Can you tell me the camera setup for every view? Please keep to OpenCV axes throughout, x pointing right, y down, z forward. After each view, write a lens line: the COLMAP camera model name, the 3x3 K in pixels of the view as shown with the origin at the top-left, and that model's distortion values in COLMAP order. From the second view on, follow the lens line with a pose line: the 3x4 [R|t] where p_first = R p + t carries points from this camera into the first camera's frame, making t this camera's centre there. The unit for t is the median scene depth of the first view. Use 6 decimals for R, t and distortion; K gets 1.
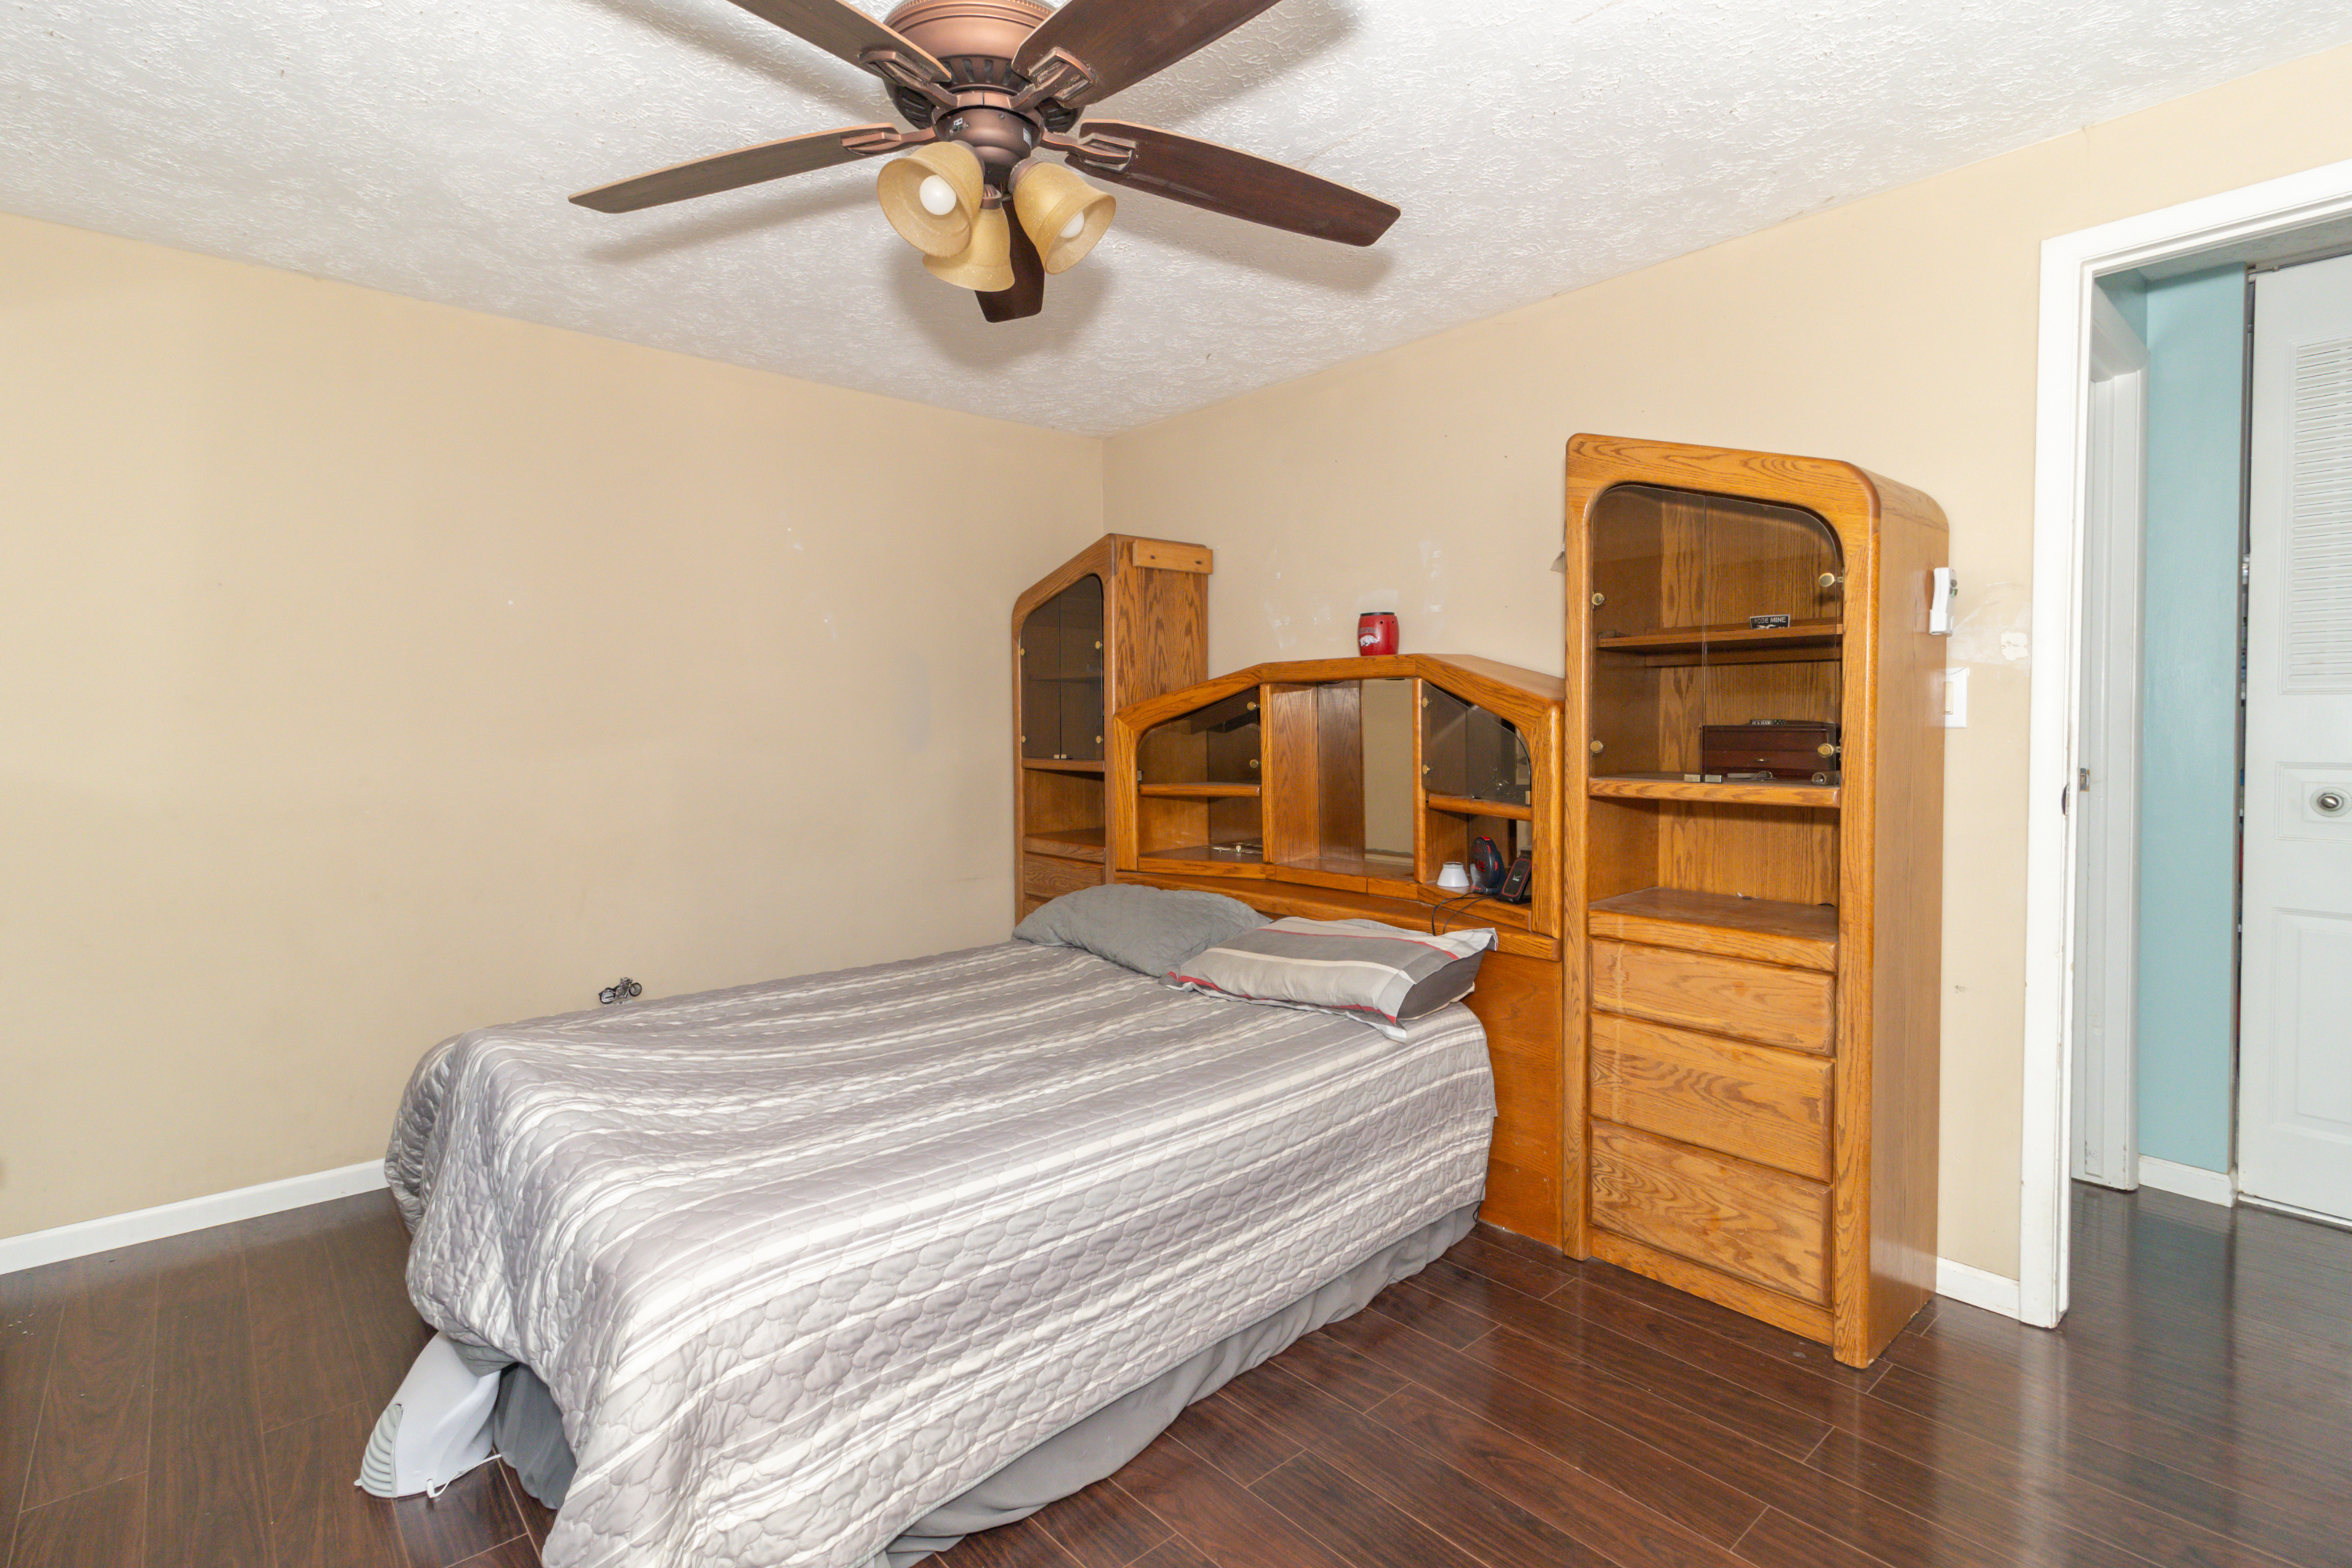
lens RADIAL K [[1116.1, 0, 1176.0], [0, 1116.1, 784.0], [0, 0, 1]] dist [-0.000296, 0.000029]
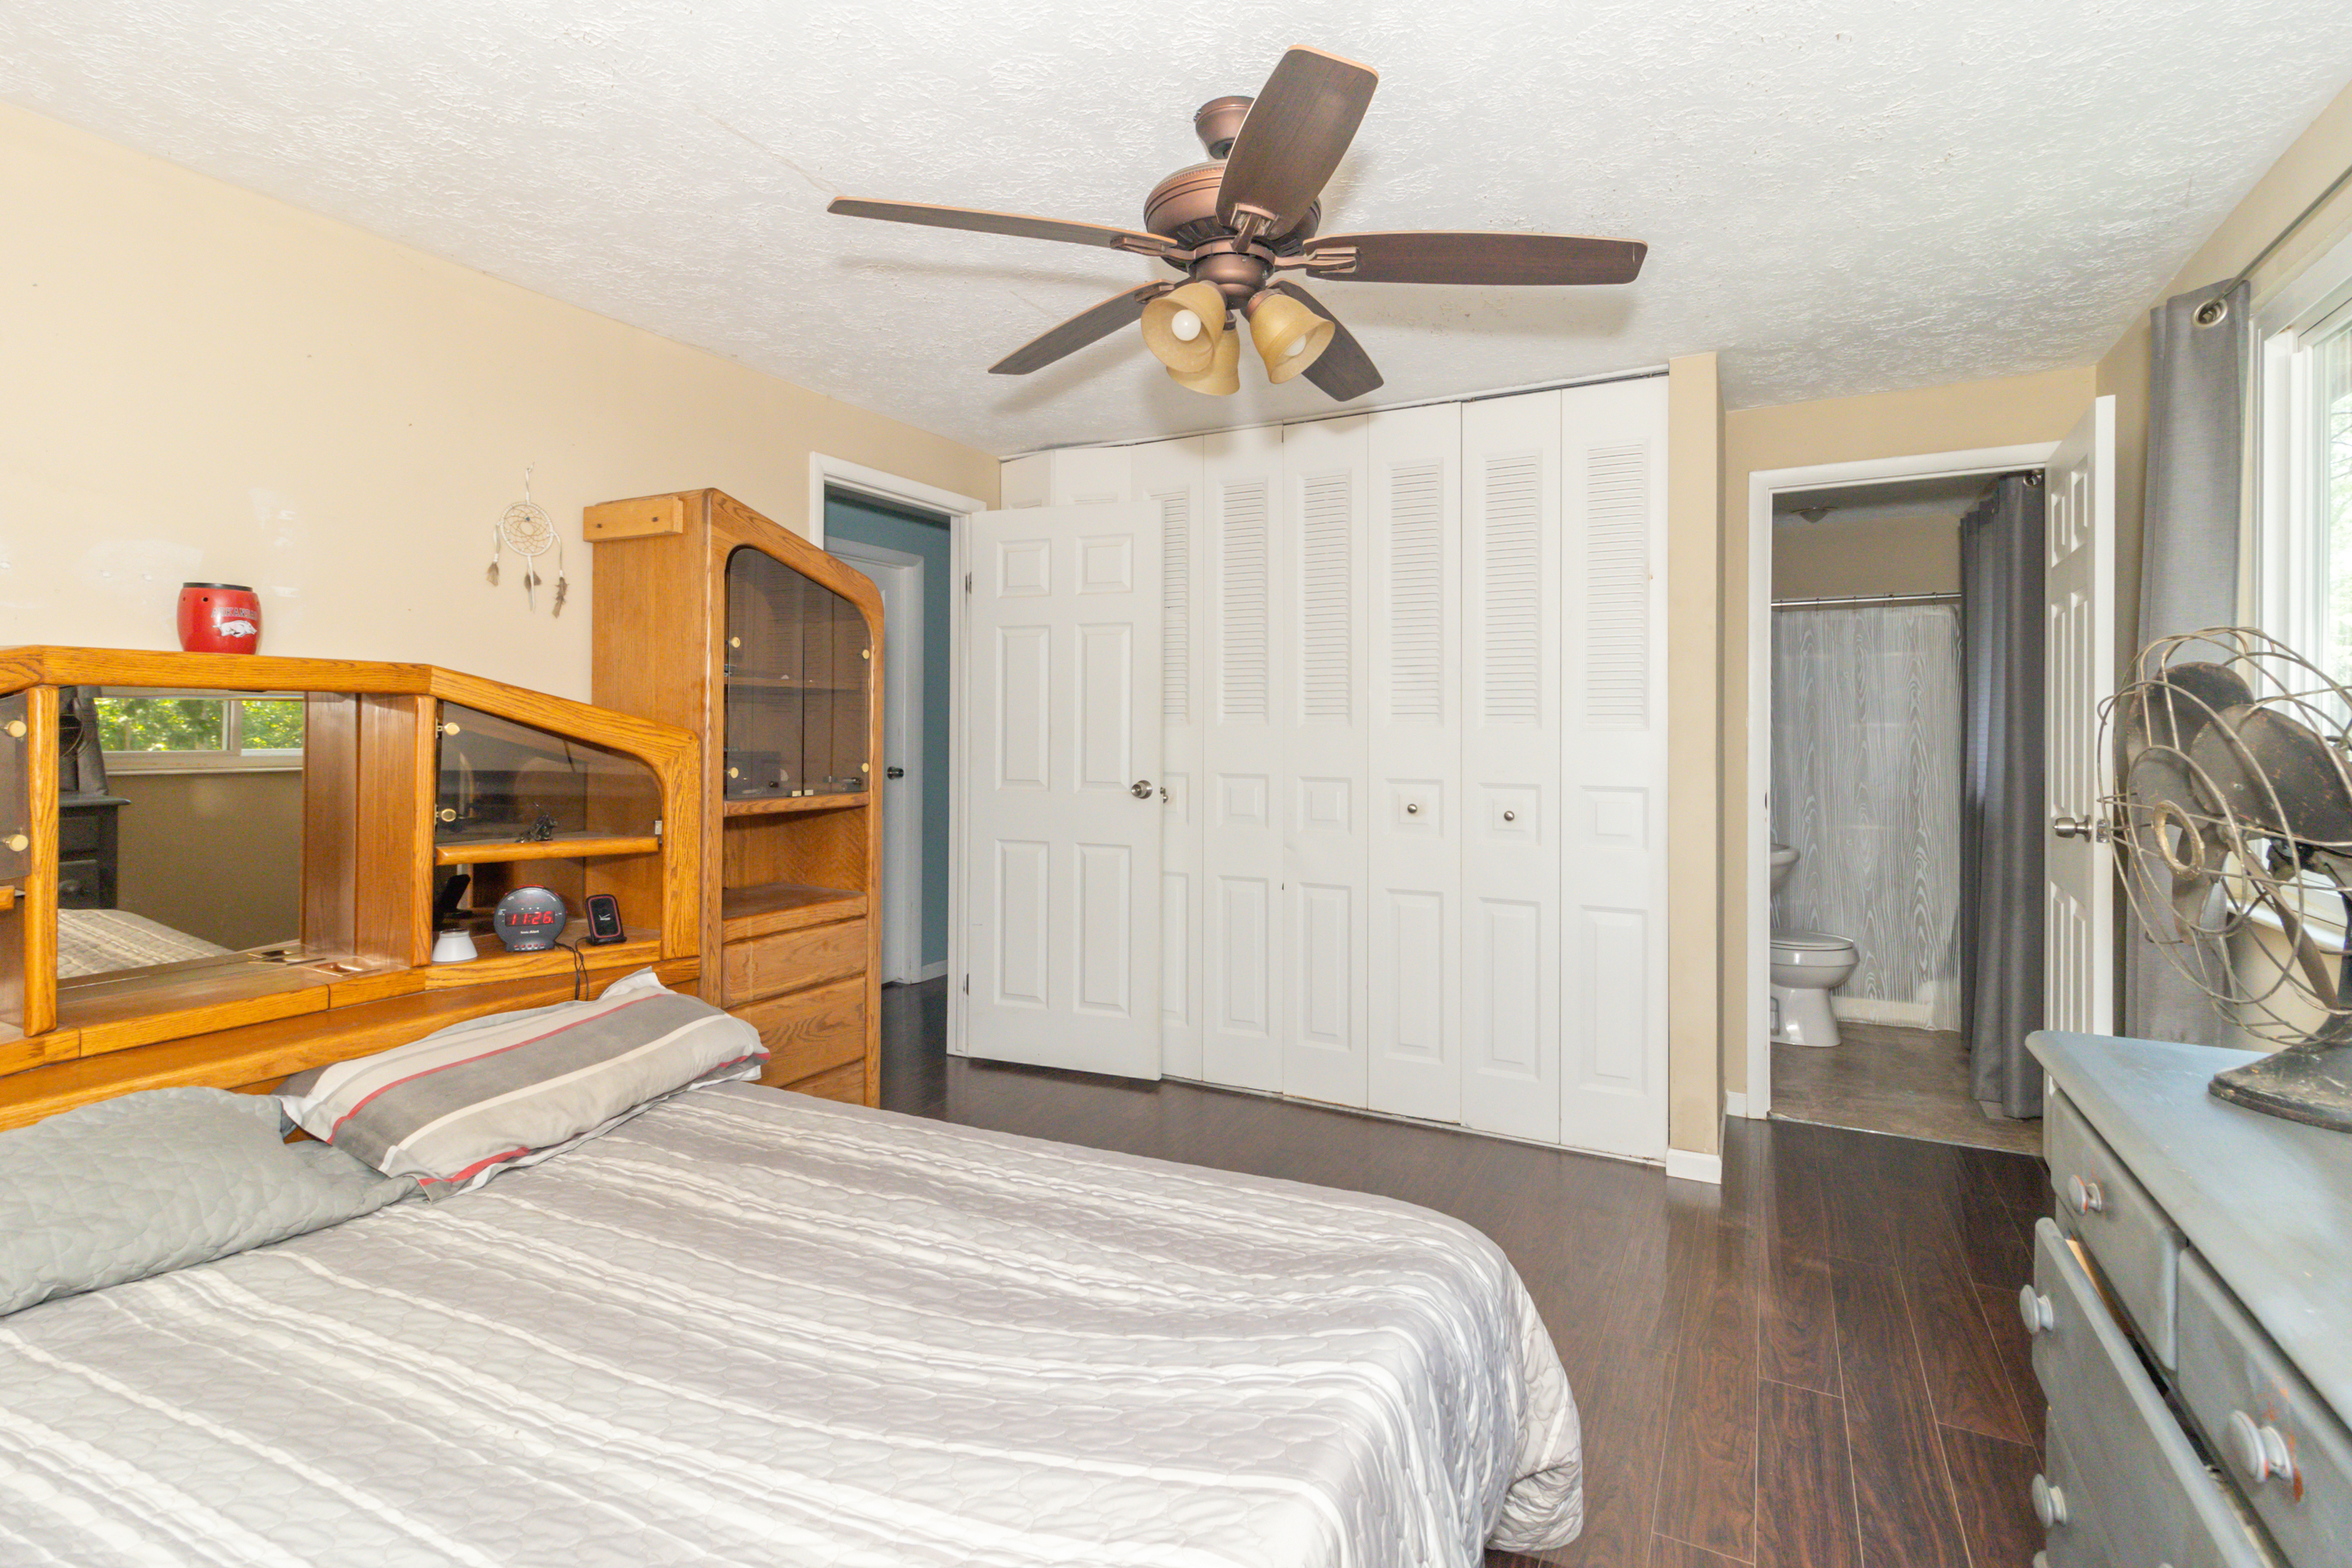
lens RADIAL K [[1140.3, 0, 1173.8], [0, 1140.3, 730.9], [0, 0, 1]] dist [0.001998, 0.000351]
pose [[-0.372512, 0.015701, 0.927895, -0.882728], [0.067621, 0.997658, 0.010266, -0.057487], [-0.925561, 0.066570, -0.372701, 1.046023]]
